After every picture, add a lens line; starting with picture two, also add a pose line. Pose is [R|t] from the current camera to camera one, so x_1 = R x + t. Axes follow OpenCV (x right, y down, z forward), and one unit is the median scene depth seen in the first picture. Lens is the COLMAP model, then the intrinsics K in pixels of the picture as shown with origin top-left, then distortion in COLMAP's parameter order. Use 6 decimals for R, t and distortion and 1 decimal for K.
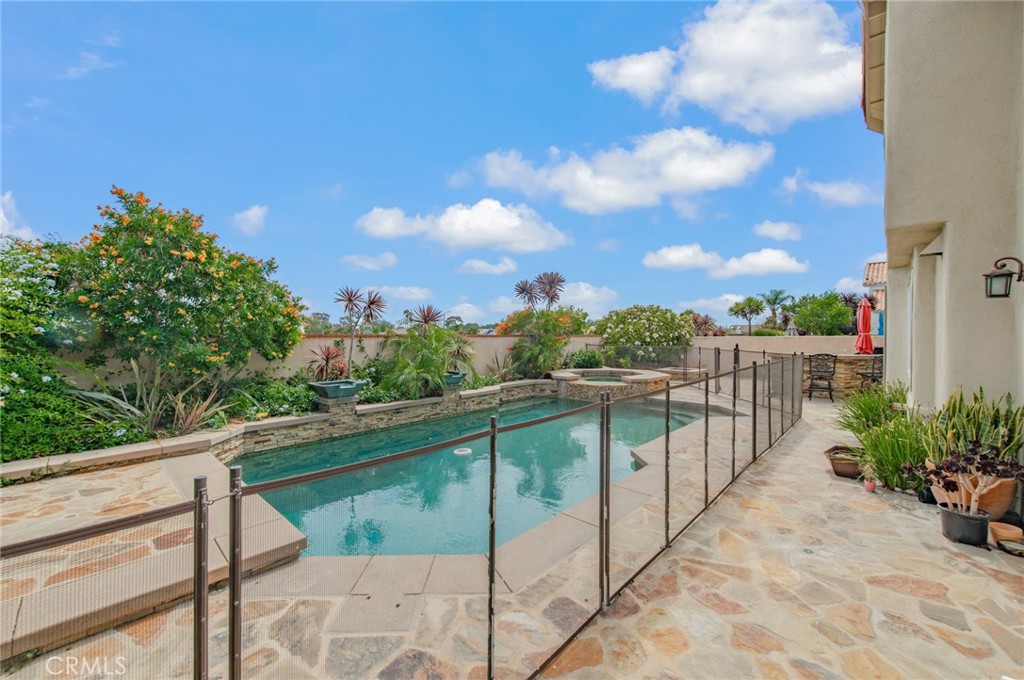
lens RADIAL K [[400.8, 0, 512.8], [0, 400.8, 336.3], [0, 0, 1]] dist [0.014116, -0.002465]
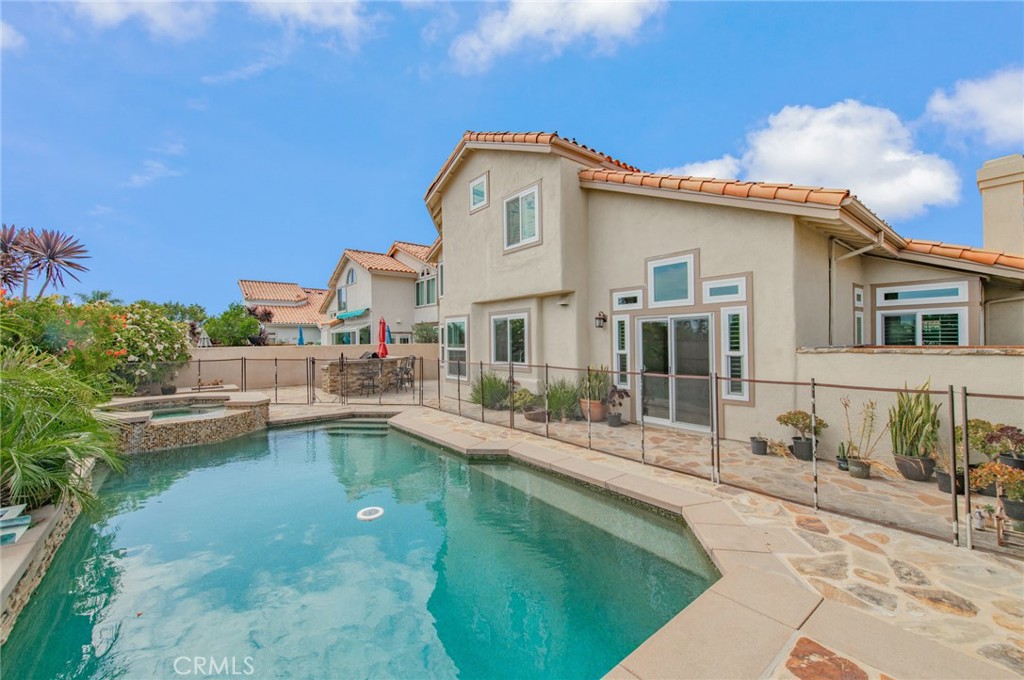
lens RADIAL K [[400.8, 0, 509.7], [0, 400.8, 344.7], [0, 0, 1]] dist [0.014116, -0.002465]
pose [[0.150711, -0.009933, 0.988528, -1.780212], [0.013301, 0.999879, 0.008019, -0.024109], [-0.988488, 0.011940, 0.150825, 1.626584]]
